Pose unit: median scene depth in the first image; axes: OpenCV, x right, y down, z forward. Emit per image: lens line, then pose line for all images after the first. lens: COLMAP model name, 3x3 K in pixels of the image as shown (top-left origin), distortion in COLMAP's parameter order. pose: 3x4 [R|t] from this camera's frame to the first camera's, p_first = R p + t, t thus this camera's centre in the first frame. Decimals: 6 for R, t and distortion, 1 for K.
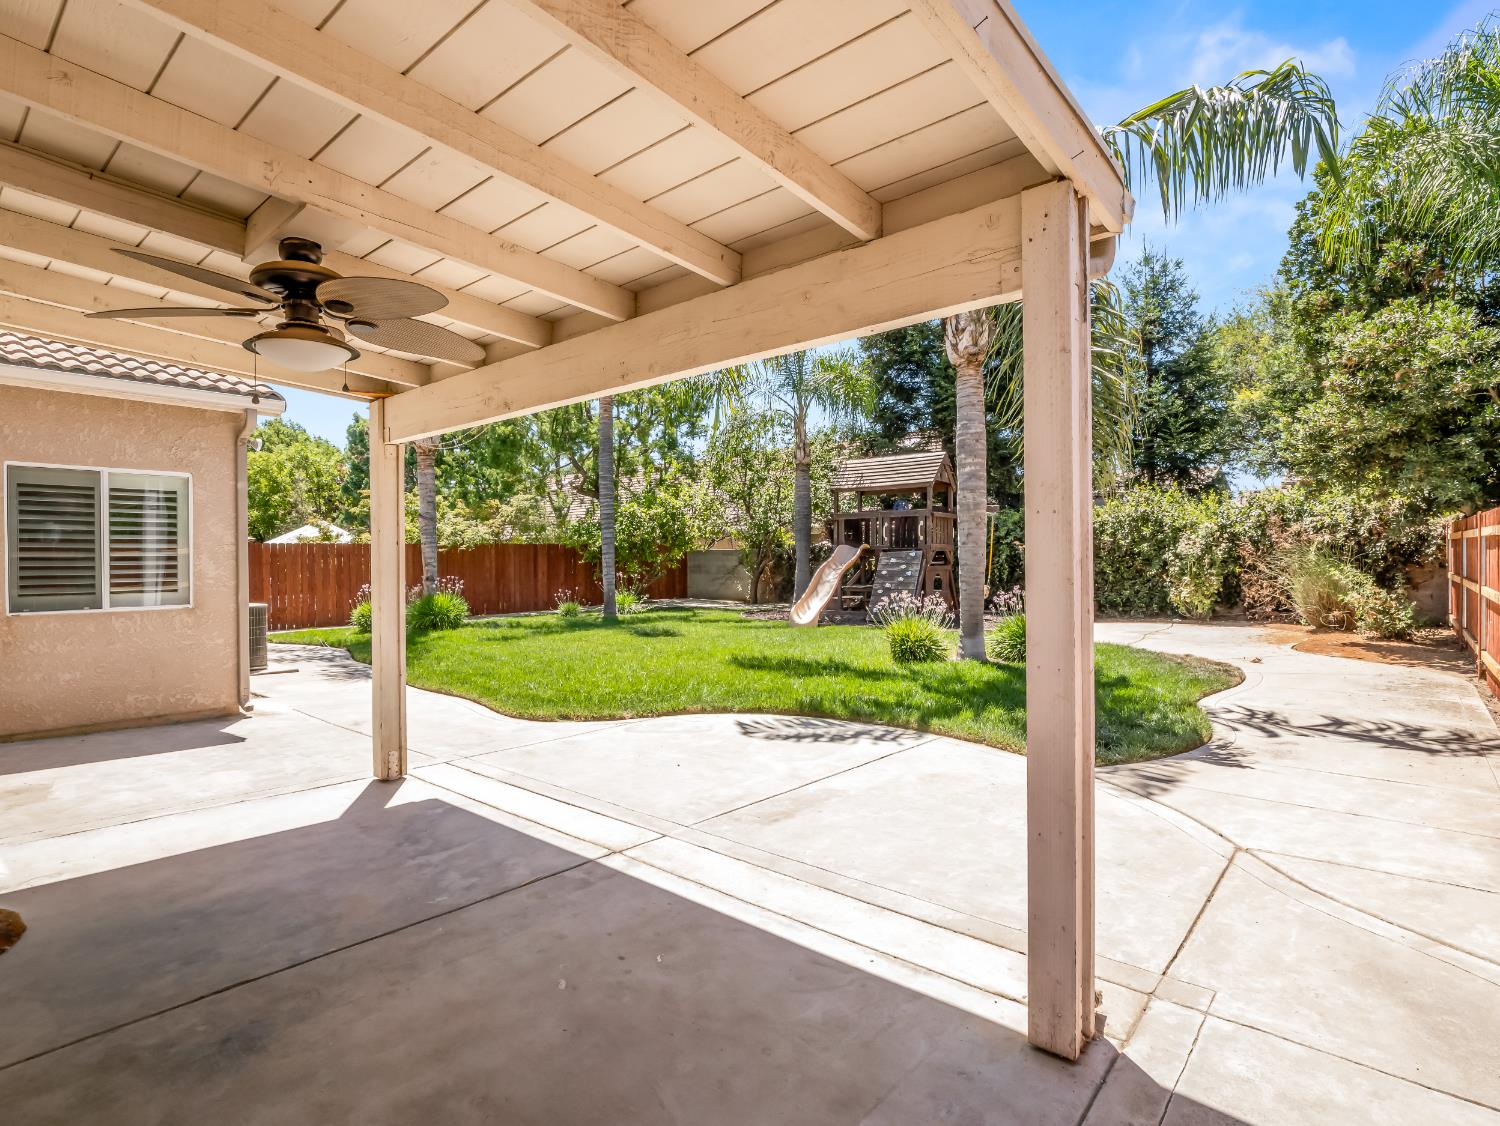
lens RADIAL K [[784.3, 0, 682.3], [0, 784.3, 564.9], [0, 0, 1]] dist [-0.003039, -0.000830]
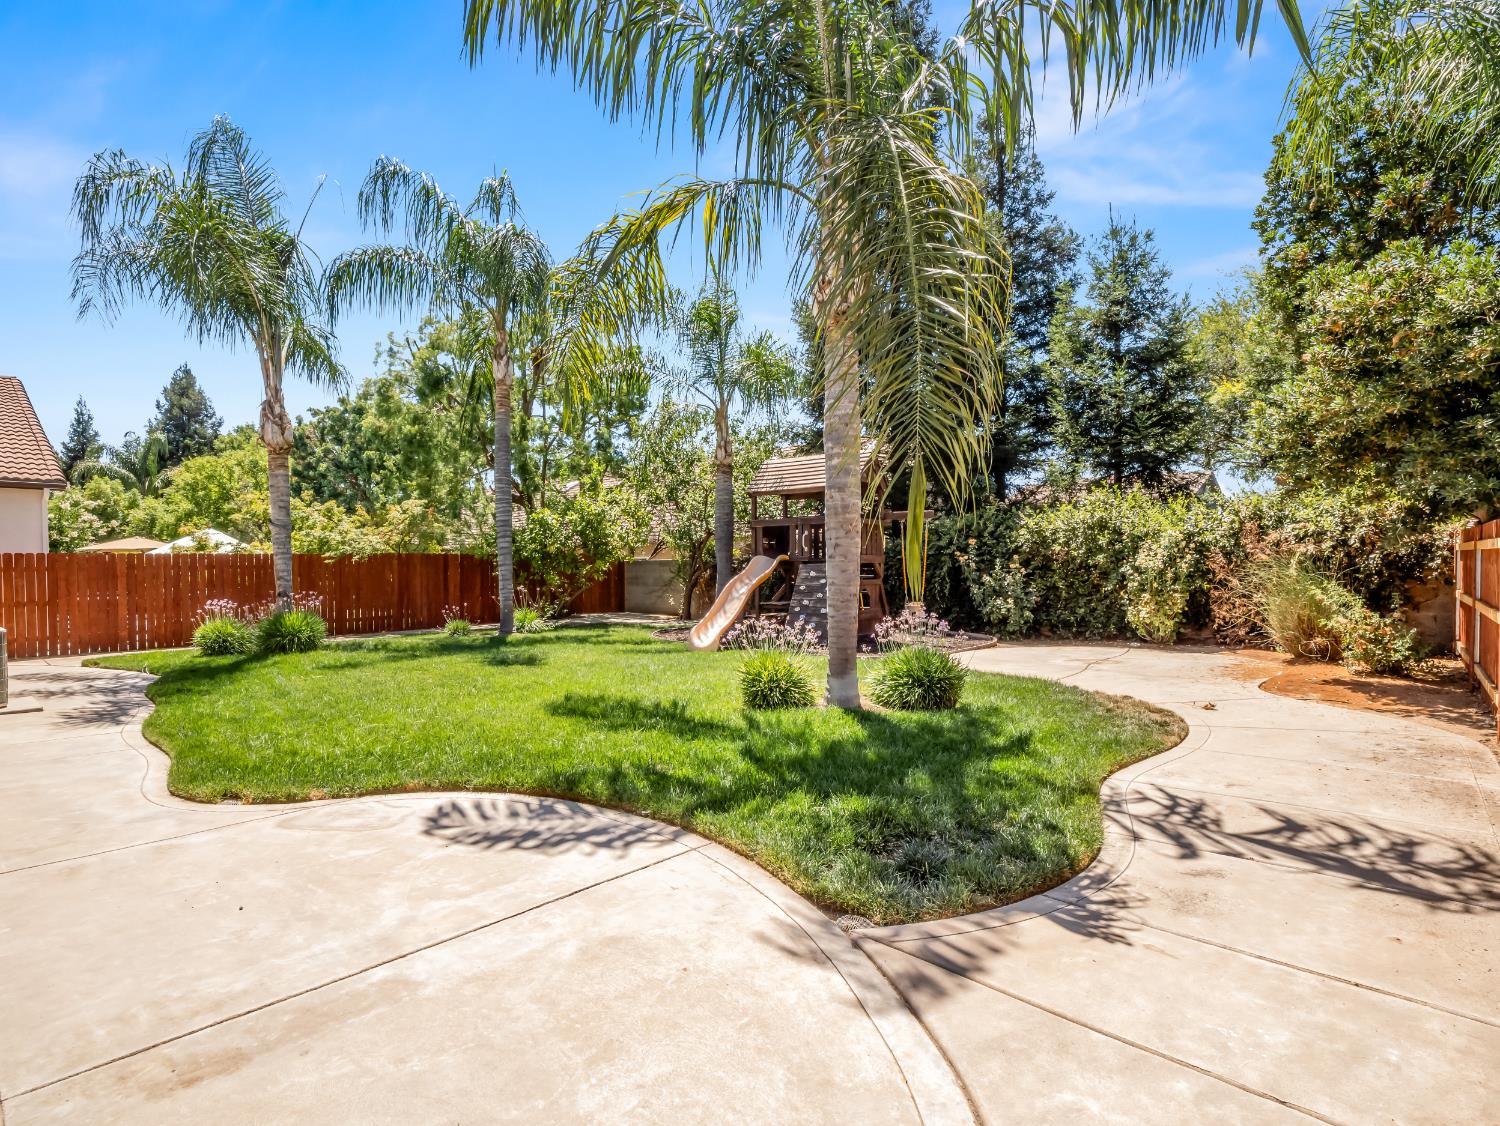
lens RADIAL K [[697.4, 0, 750.2], [0, 697.4, 578.8], [0, 0, 1]] dist [-0.008268, -0.000042]
pose [[0.999885, 0.000543, -0.015171, 0.236815], [-0.000322, 0.999895, 0.014514, -0.012770], [0.015178, -0.014508, 0.999780, 0.249418]]
